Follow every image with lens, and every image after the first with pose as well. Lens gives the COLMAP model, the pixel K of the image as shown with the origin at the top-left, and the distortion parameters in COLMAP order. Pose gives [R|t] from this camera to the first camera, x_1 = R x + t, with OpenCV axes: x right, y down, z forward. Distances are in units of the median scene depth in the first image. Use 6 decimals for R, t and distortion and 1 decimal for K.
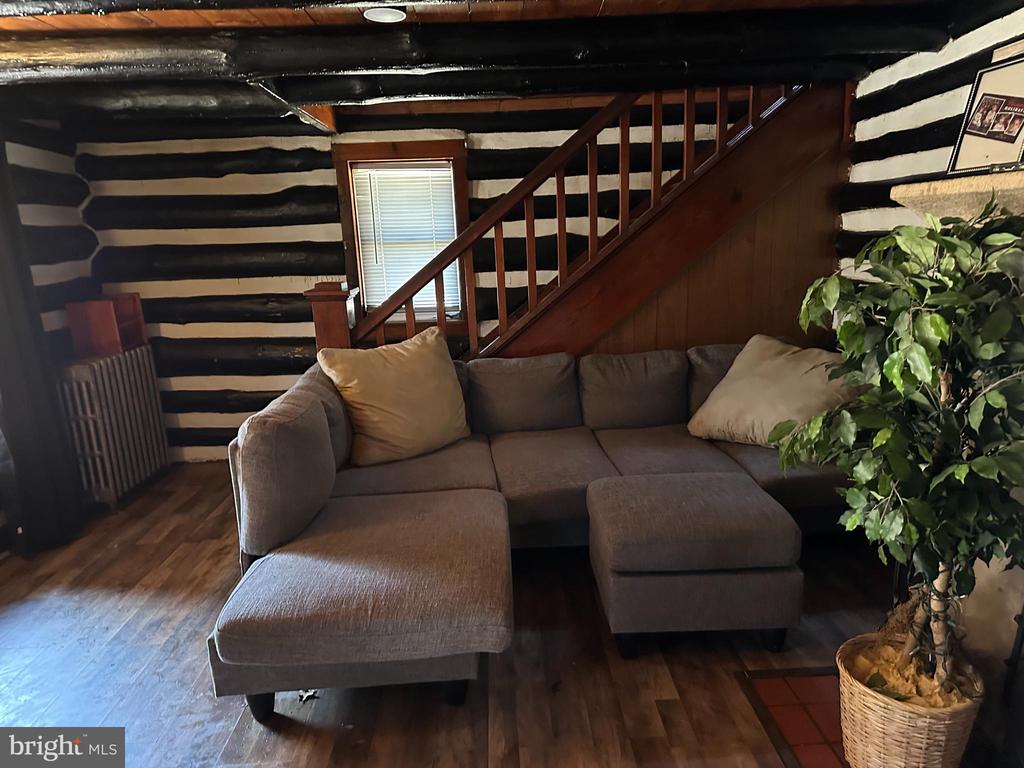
lens RADIAL K [[716.0, 0, 513.0], [0, 716.0, 391.0], [0, 0, 1]] dist [0.051777, -0.054775]
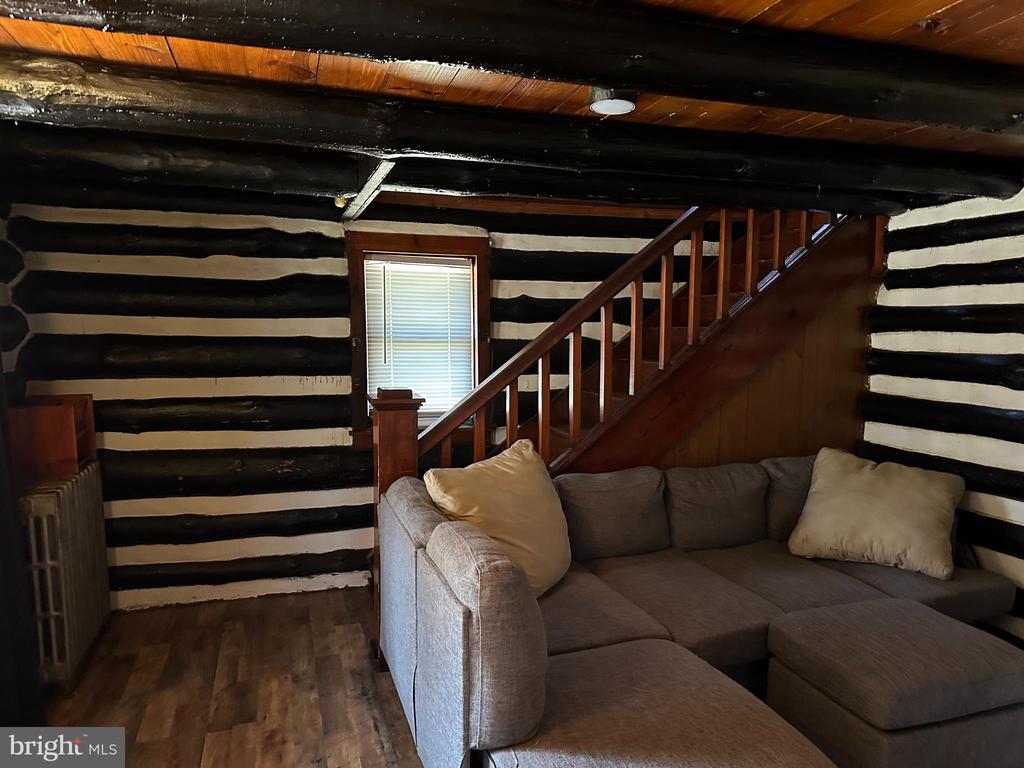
lens RADIAL K [[716.0, 0, 514.6], [0, 716.0, 384.9], [0, 0, 1]] dist [0.051777, -0.054775]
pose [[0.958315, 0.019357, 0.285059, -0.302794], [0.019852, 0.990780, -0.134017, -0.031530], [-0.285025, 0.134089, 0.949095, 0.125426]]
